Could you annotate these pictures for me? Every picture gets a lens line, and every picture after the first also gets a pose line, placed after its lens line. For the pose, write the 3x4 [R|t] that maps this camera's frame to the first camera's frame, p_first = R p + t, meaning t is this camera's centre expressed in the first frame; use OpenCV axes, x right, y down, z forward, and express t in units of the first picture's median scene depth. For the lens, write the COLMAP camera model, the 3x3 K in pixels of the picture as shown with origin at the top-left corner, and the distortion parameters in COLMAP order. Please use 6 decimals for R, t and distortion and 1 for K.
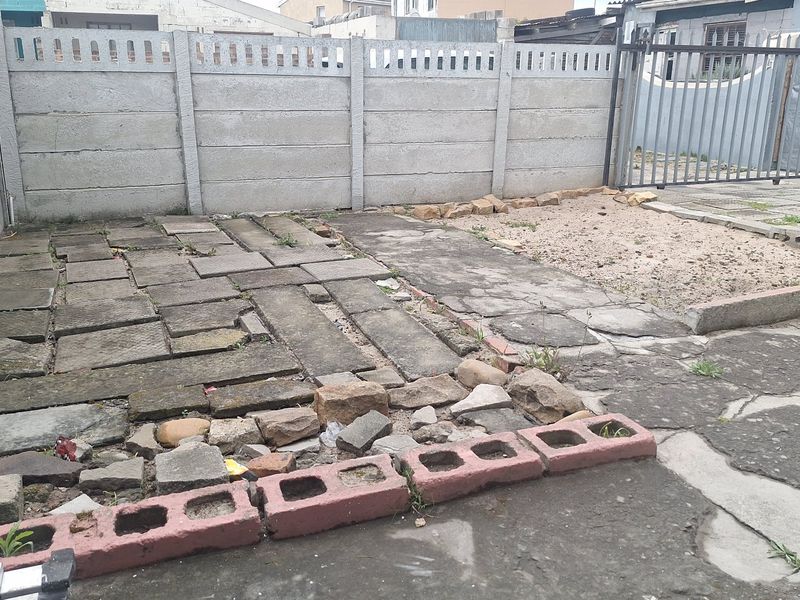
lens RADIAL K [[735.4, 0, 399.0], [0, 735.4, 307.0], [0, 0, 1]] dist [0.127659, -0.209267]
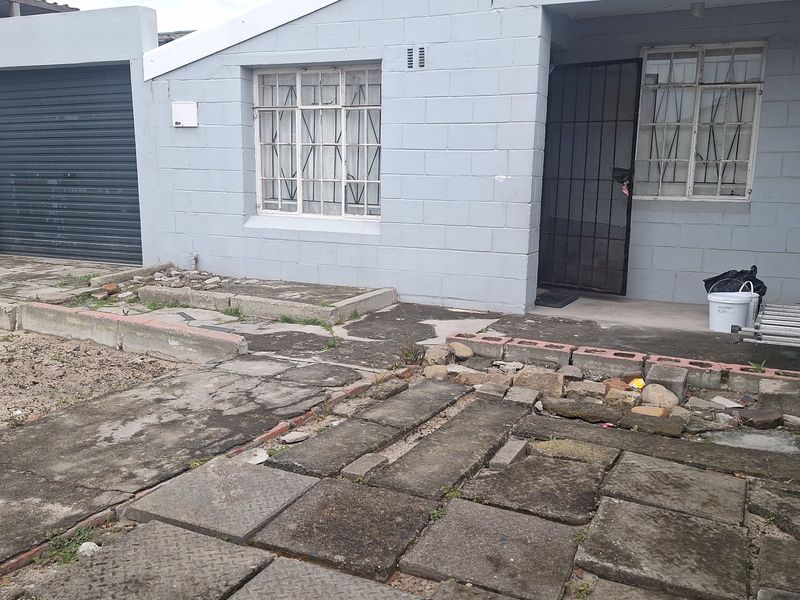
lens RADIAL K [[735.4, 0, 399.0], [0, 735.4, 307.0], [0, 0, 1]] dist [0.127659, -0.209267]
pose [[-0.677931, -0.143435, 0.720996, -0.673330], [0.196313, 0.909838, 0.365591, -0.443261], [-0.708428, 0.389386, -0.588649, 1.471780]]
